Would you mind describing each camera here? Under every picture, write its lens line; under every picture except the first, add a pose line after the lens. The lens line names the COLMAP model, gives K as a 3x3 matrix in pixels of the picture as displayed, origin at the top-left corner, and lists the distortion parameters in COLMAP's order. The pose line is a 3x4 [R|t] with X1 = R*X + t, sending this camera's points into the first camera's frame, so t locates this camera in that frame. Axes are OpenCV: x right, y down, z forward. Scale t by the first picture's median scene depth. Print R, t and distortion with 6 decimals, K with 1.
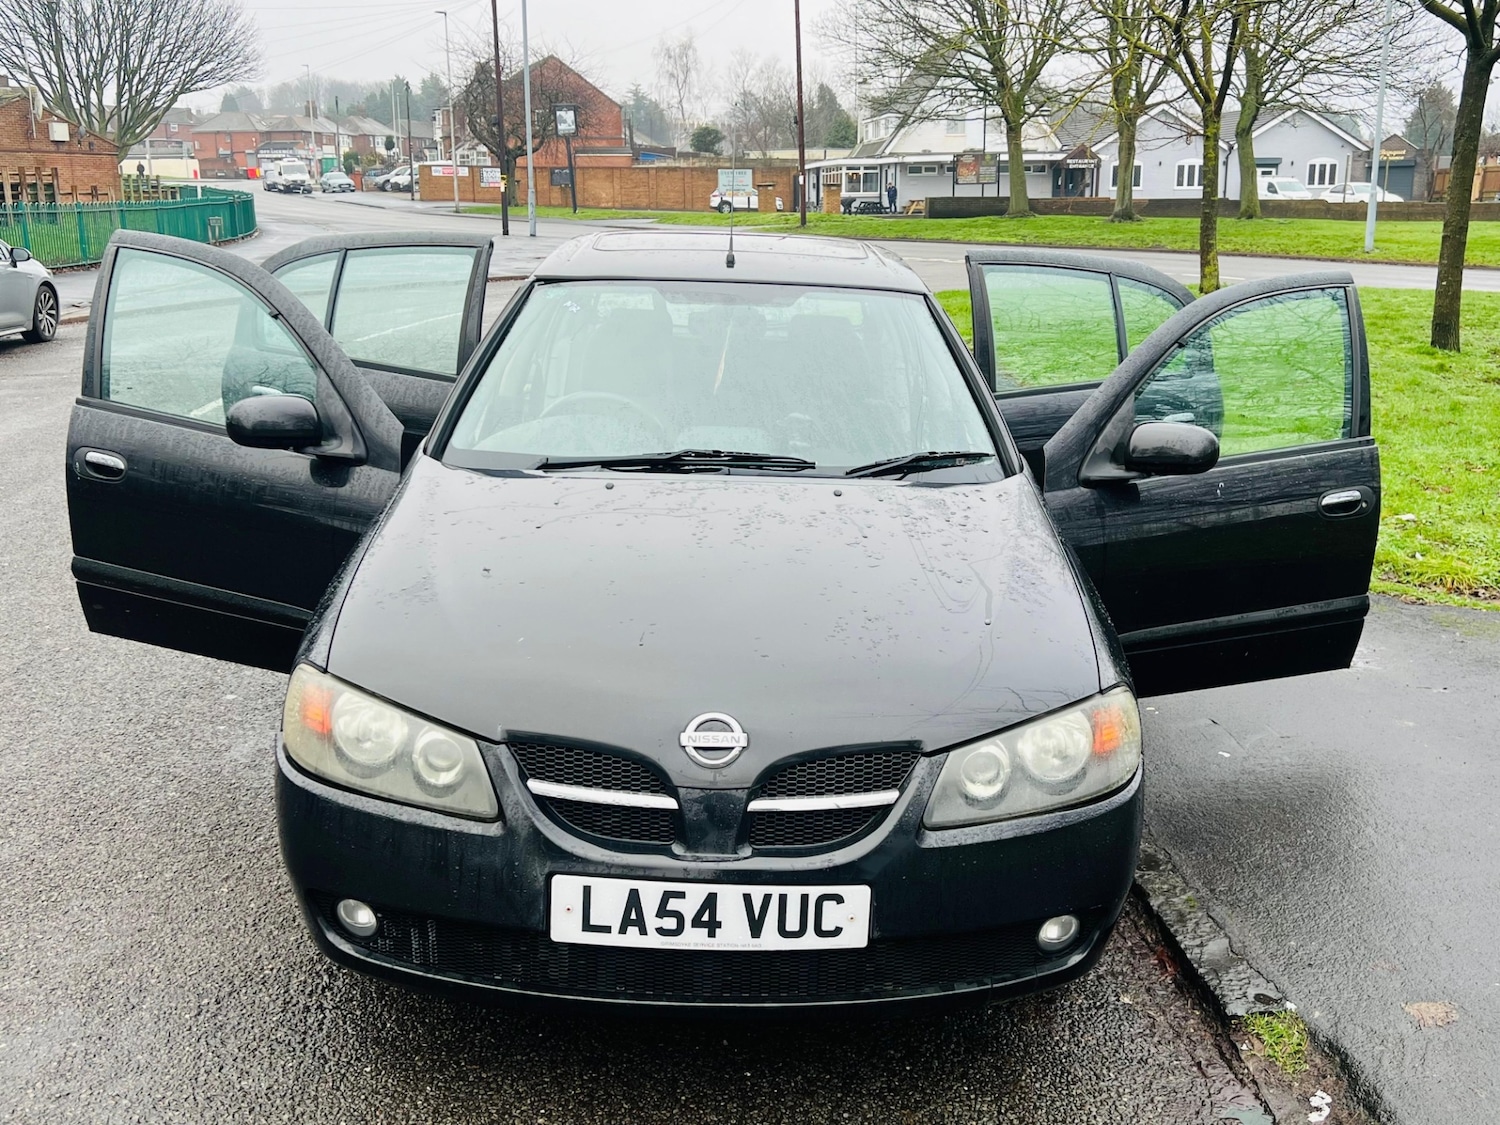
lens RADIAL K [[1506.8, 0, 766.5], [0, 1506.8, 566.3], [0, 0, 1]] dist [0.083203, -0.132824]
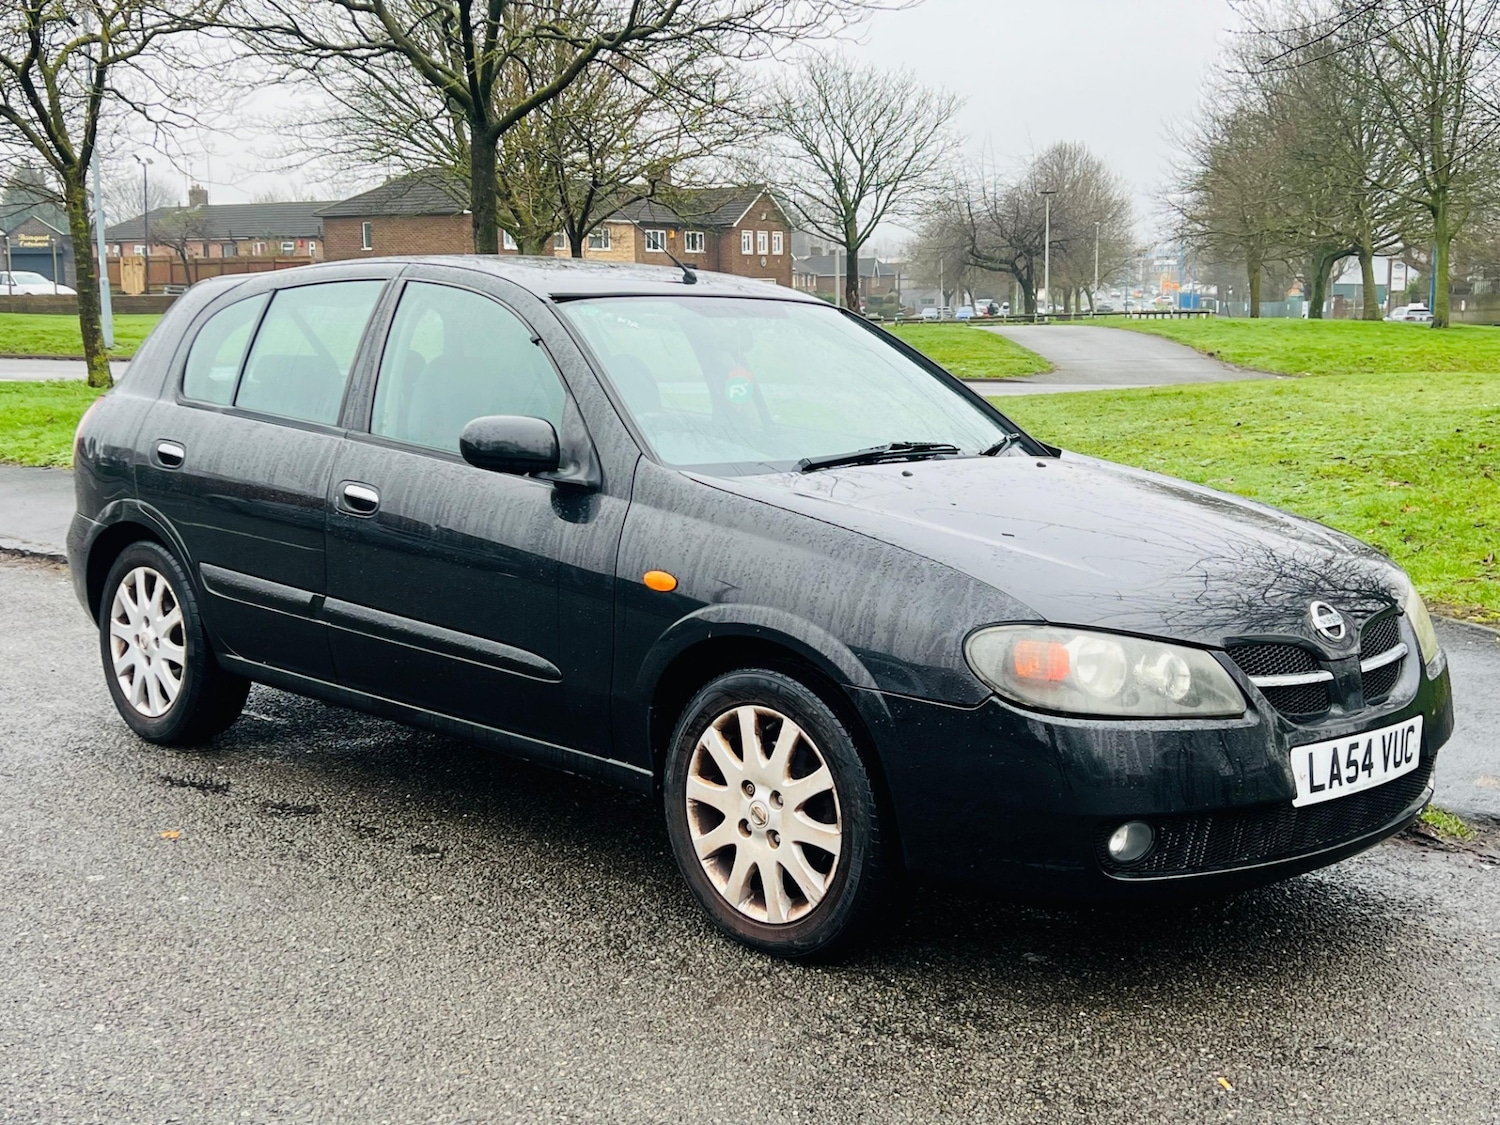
lens RADIAL K [[1853.1, 0, 750.4], [0, 1853.1, 558.5], [0, 0, 1]] dist [0.143115, -0.334986]
pose [[0.717439, -0.106113, 0.688492, -0.885110], [0.173039, 0.984500, -0.028580, 0.018058], [-0.674788, 0.139640, 0.724681, 0.136914]]
